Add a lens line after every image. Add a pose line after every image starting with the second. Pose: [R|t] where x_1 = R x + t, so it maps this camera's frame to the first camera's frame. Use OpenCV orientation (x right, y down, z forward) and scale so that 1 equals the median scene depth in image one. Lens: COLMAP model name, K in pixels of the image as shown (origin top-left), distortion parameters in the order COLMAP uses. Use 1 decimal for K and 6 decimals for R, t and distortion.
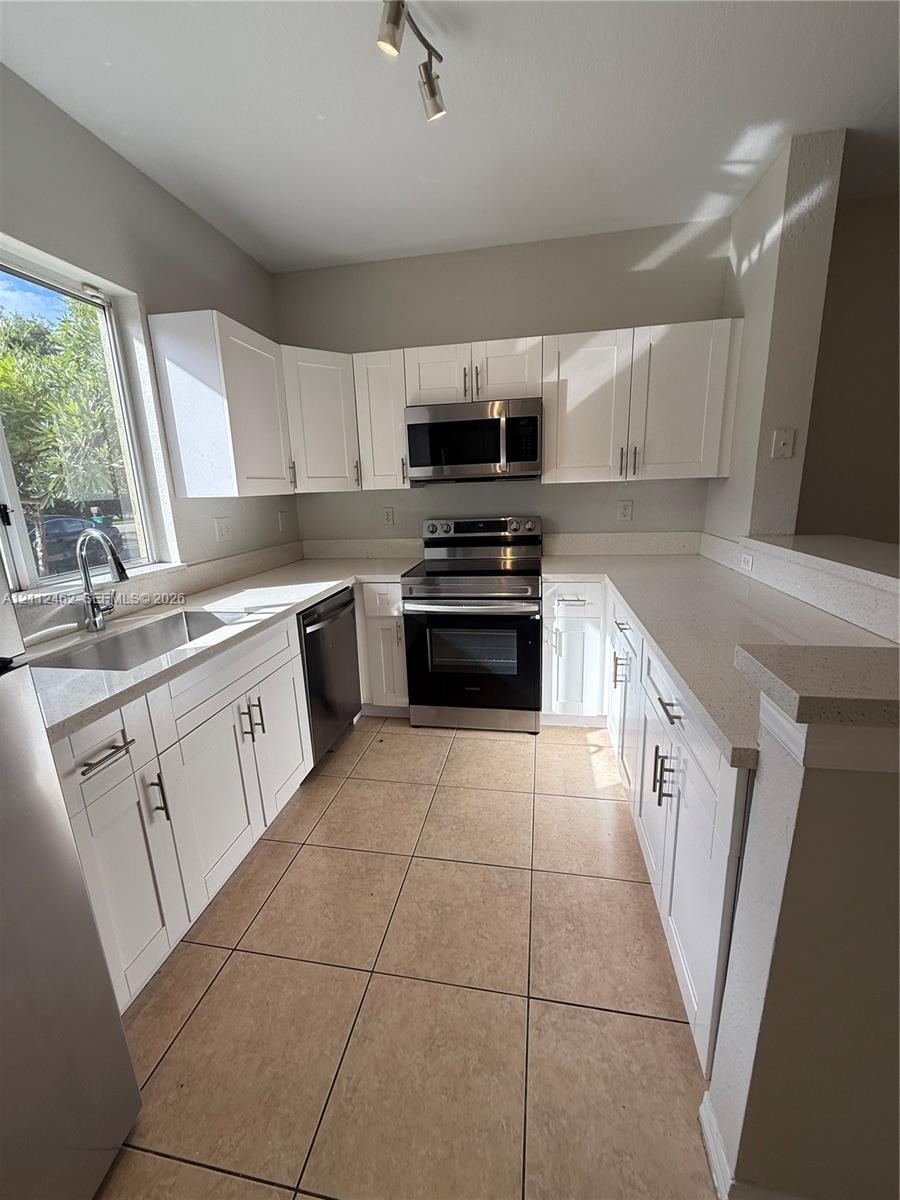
lens RADIAL K [[478.6, 0, 448.7], [0, 478.6, 599.2], [0, 0, 1]] dist [0.001256, -0.000075]
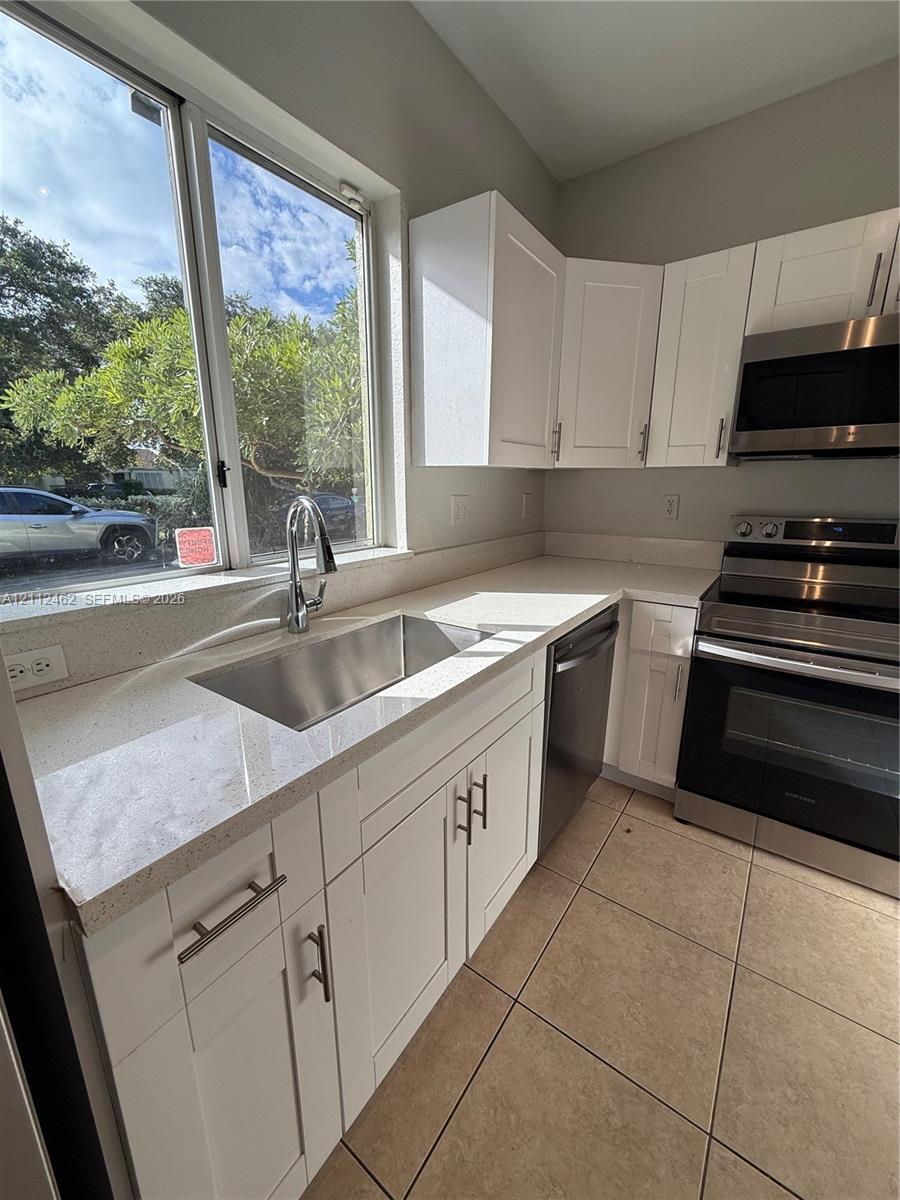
lens RADIAL K [[478.6, 0, 449.4], [0, 478.6, 600.8], [0, 0, 1]] dist [0.001256, -0.000075]
pose [[0.904317, 0.137129, -0.404236, -0.158279], [-0.128505, 0.990520, 0.048537, -0.036986], [0.407060, 0.008054, 0.913366, 0.293684]]
